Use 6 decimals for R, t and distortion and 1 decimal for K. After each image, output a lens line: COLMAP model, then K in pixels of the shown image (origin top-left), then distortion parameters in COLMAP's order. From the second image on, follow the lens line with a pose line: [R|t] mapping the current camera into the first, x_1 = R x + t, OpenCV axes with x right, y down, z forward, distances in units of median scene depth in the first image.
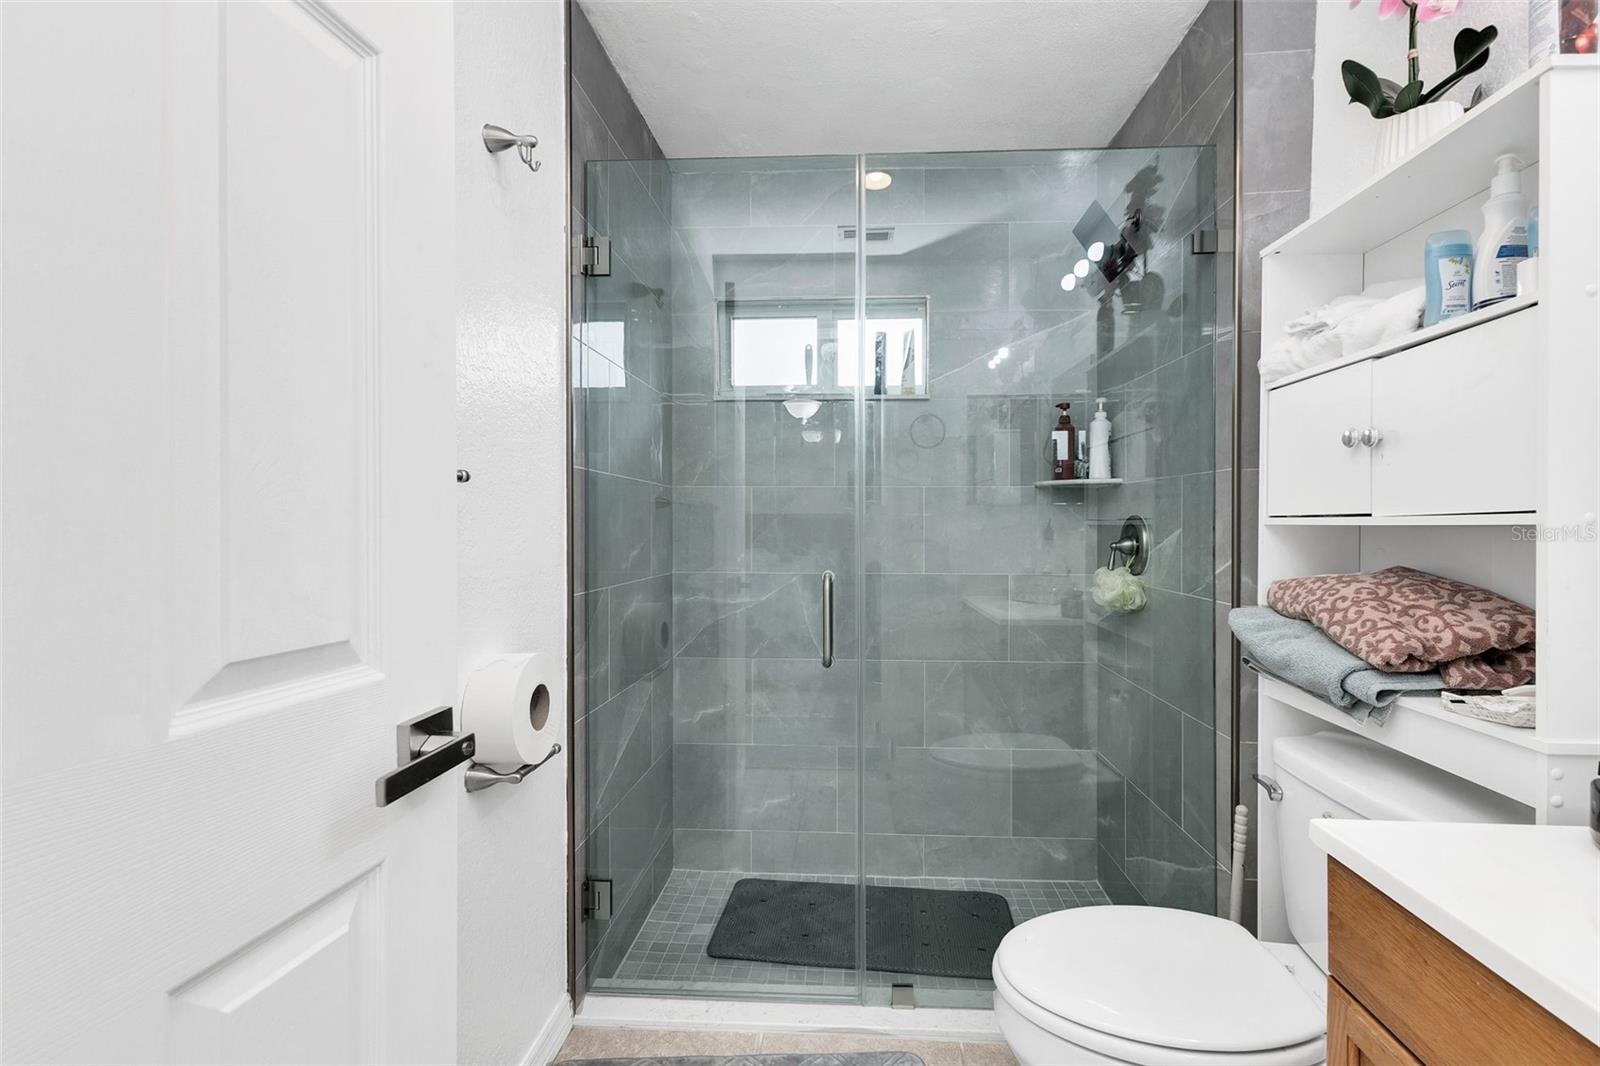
lens RADIAL K [[708.8, 0, 803.8], [0, 708.8, 532.0], [0, 0, 1]] dist [0.016207, -0.003111]
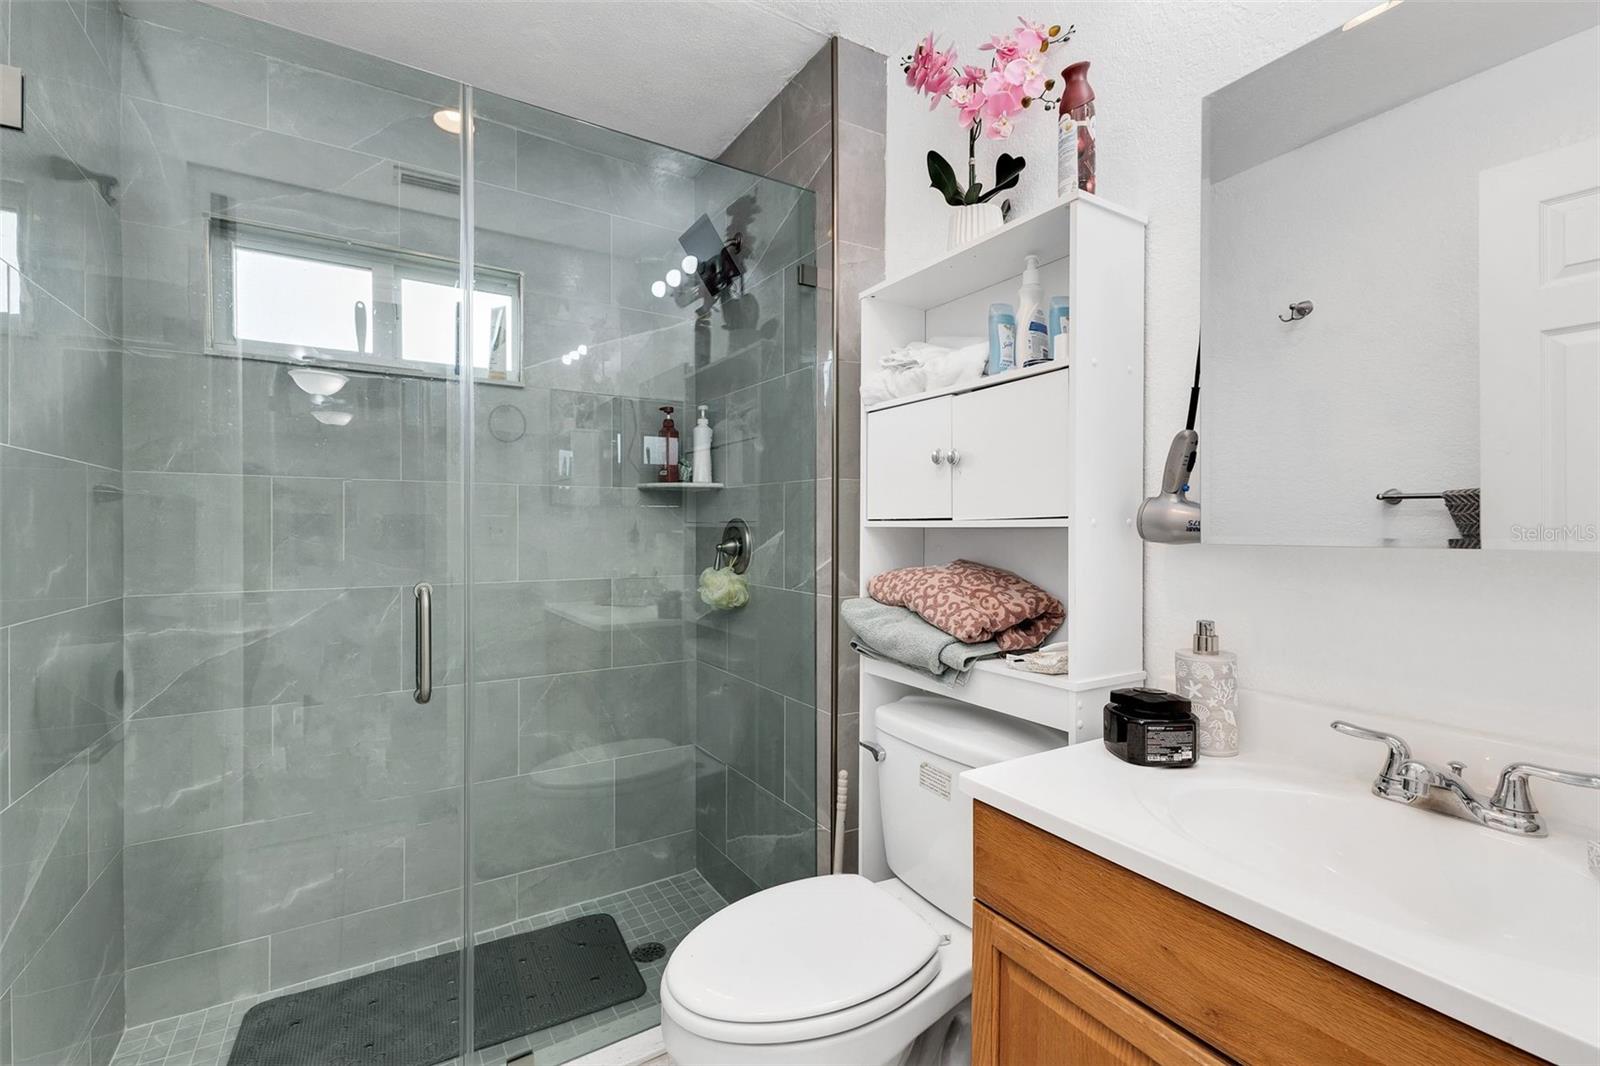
lens RADIAL K [[708.8, 0, 802.2], [0, 708.8, 532.8], [0, 0, 1]] dist [0.016207, -0.003111]
pose [[0.811564, -0.004464, 0.584247, -0.075537], [0.006069, 0.999981, -0.000790, -0.000151], [-0.584232, 0.004187, 0.811576, 0.073100]]
